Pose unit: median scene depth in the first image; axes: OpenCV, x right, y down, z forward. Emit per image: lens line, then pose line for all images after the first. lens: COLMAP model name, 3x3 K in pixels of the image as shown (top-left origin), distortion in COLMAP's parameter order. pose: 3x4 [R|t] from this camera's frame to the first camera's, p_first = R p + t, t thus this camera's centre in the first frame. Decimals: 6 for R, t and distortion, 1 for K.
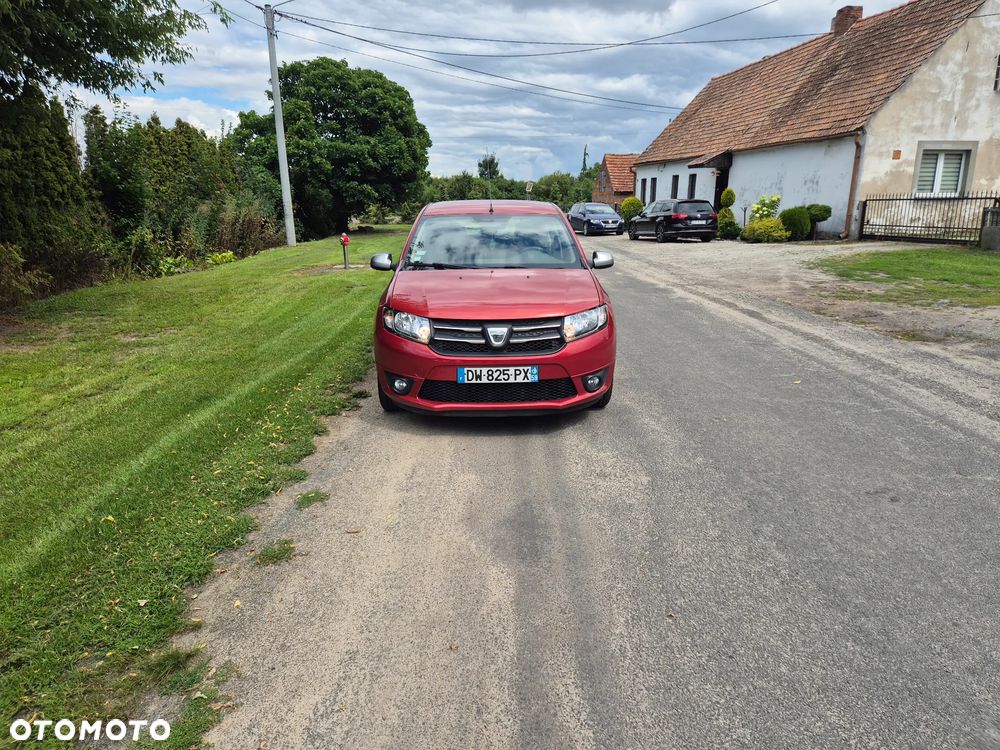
lens RADIAL K [[667.1, 0, 500.0], [0, 667.1, 375.0], [0, 0, 1]] dist [0.077053, -0.062955]
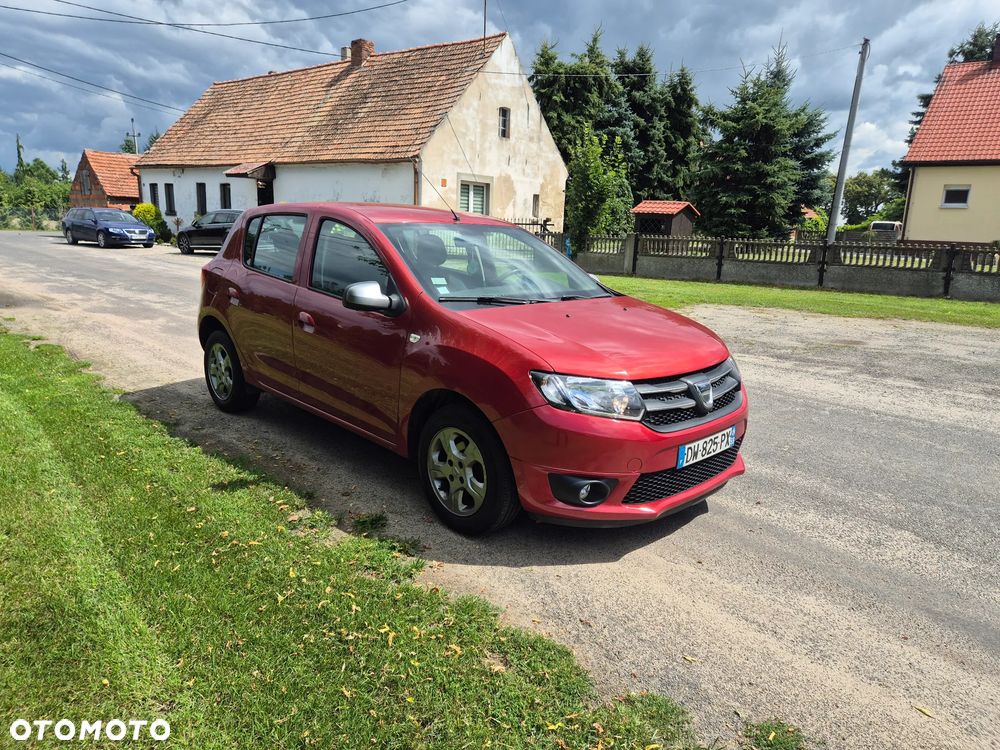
lens RADIAL K [[666.4, 0, 505.1], [0, 666.4, 373.4], [0, 0, 1]] dist [0.070009, -0.056162]
pose [[0.726813, -0.119095, 0.676431, -0.135837], [0.134353, 0.990478, 0.030027, -0.027306], [-0.673566, 0.069057, 0.735894, 0.127170]]
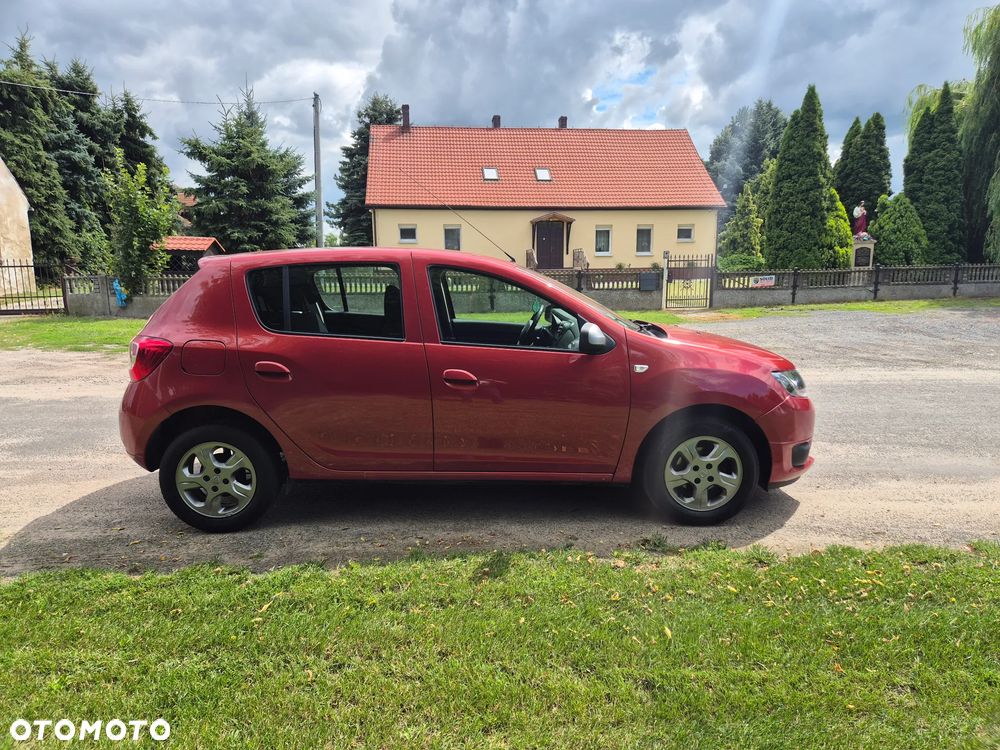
lens RADIAL K [[664.1, 0, 497.6], [0, 664.1, 384.2], [0, 0, 1]] dist [0.079781, -0.071475]
pose [[0.010250, -0.169030, 0.985558, -0.216326], [0.258943, 0.952438, 0.160657, -0.067816], [-0.965838, 0.253557, 0.053531, 0.286575]]
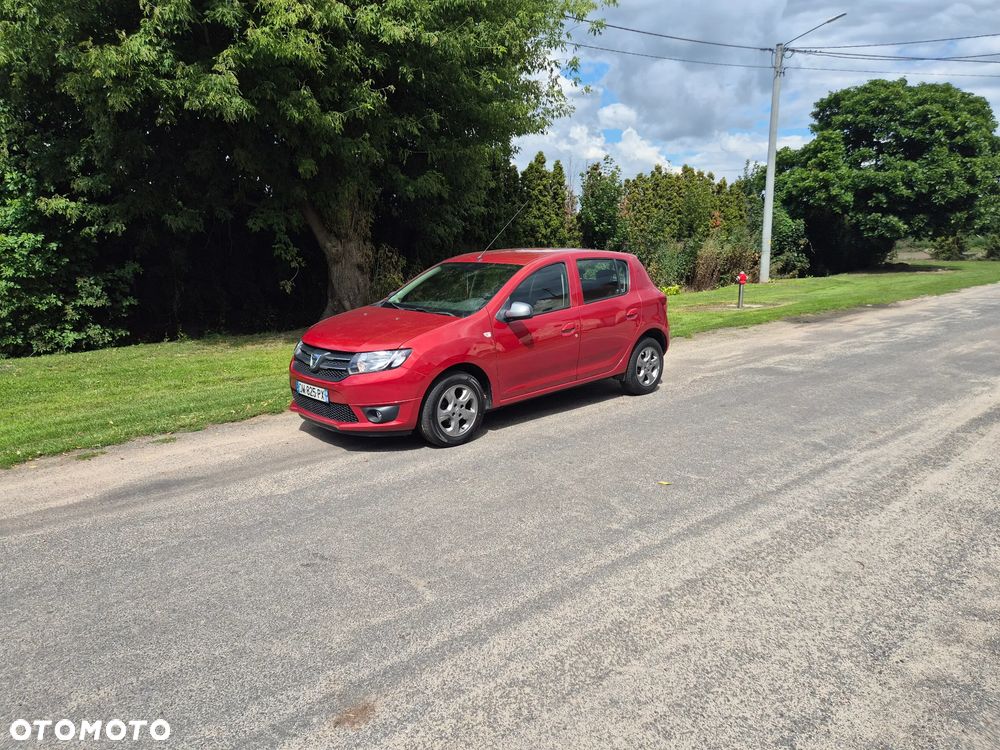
lens RADIAL K [[666.9, 0, 492.4], [0, 666.9, 378.2], [0, 0, 1]] dist [0.076801, -0.061957]
pose [[0.655011, 0.156873, -0.739156, 0.240364], [-0.186559, 0.981503, 0.042985, -0.029722], [0.732226, 0.109741, 0.672162, 0.083662]]
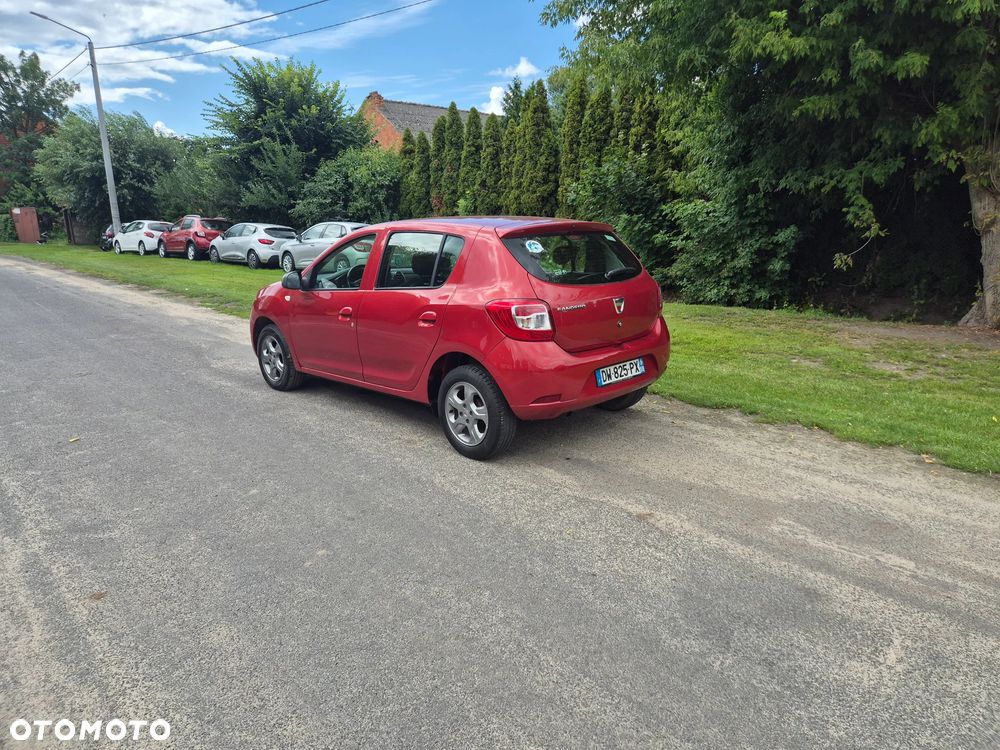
lens RADIAL K [[666.4, 0, 505.1], [0, 666.4, 373.4], [0, 0, 1]] dist [0.070009, -0.056162]
pose [[-0.728865, 0.176571, -0.661497, 0.163512], [-0.150781, 0.901054, 0.406653, -0.135280], [0.667848, 0.396136, -0.630123, 0.512797]]
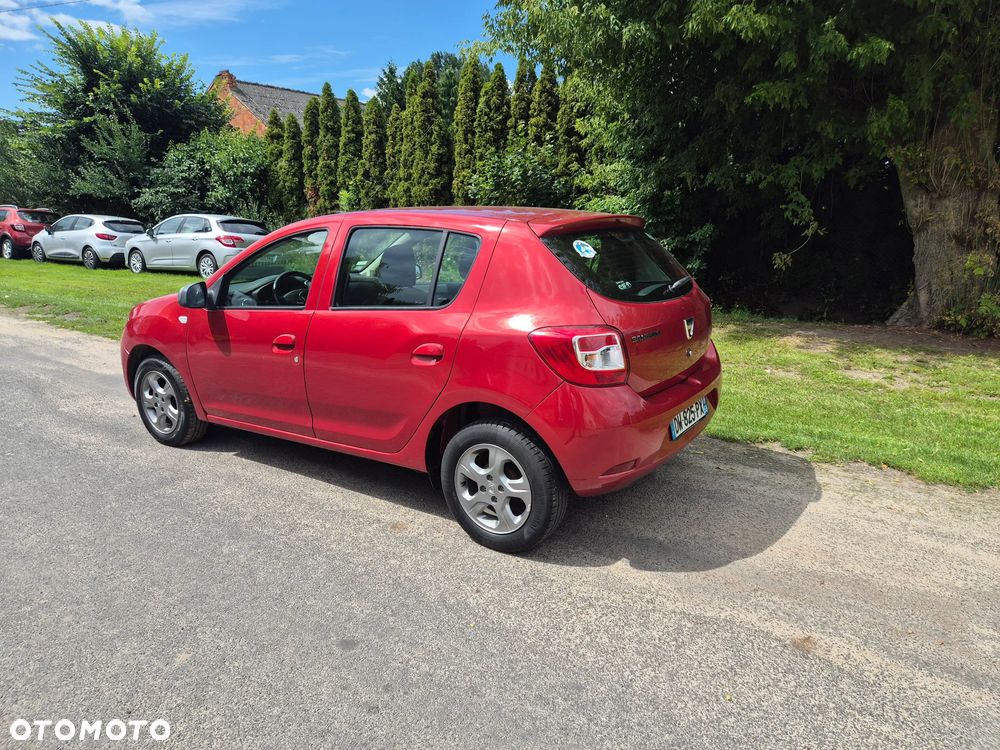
lens RADIAL K [[664.9, 0, 501.7], [0, 664.9, 377.0], [0, 0, 1]] dist [0.077141, -0.066442]
pose [[-0.581136, 0.208938, -0.786528, 0.144573], [-0.193908, 0.903093, 0.383174, -0.115244], [0.790367, 0.375190, -0.484305, 0.440306]]
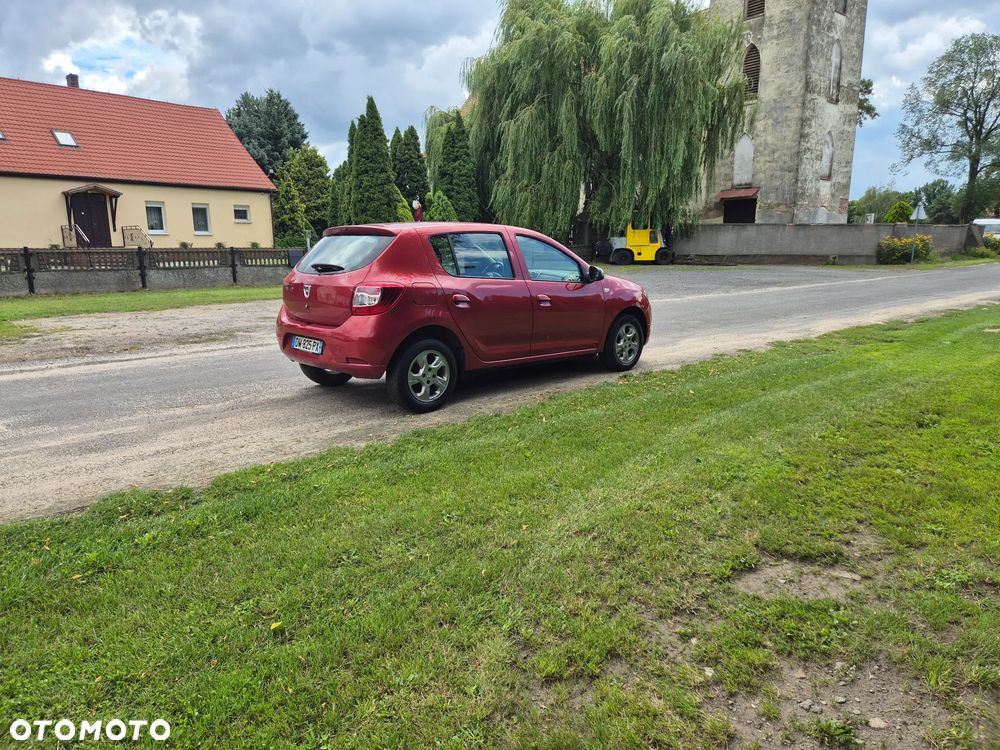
lens RADIAL K [[664.1, 0, 497.6], [0, 664.1, 384.2], [0, 0, 1]] dist [0.079781, -0.071475]
pose [[-0.656963, -0.143359, 0.740168, -0.259790], [0.198652, 0.914146, 0.353376, -0.119112], [-0.727281, 0.379191, -0.572081, 0.506021]]
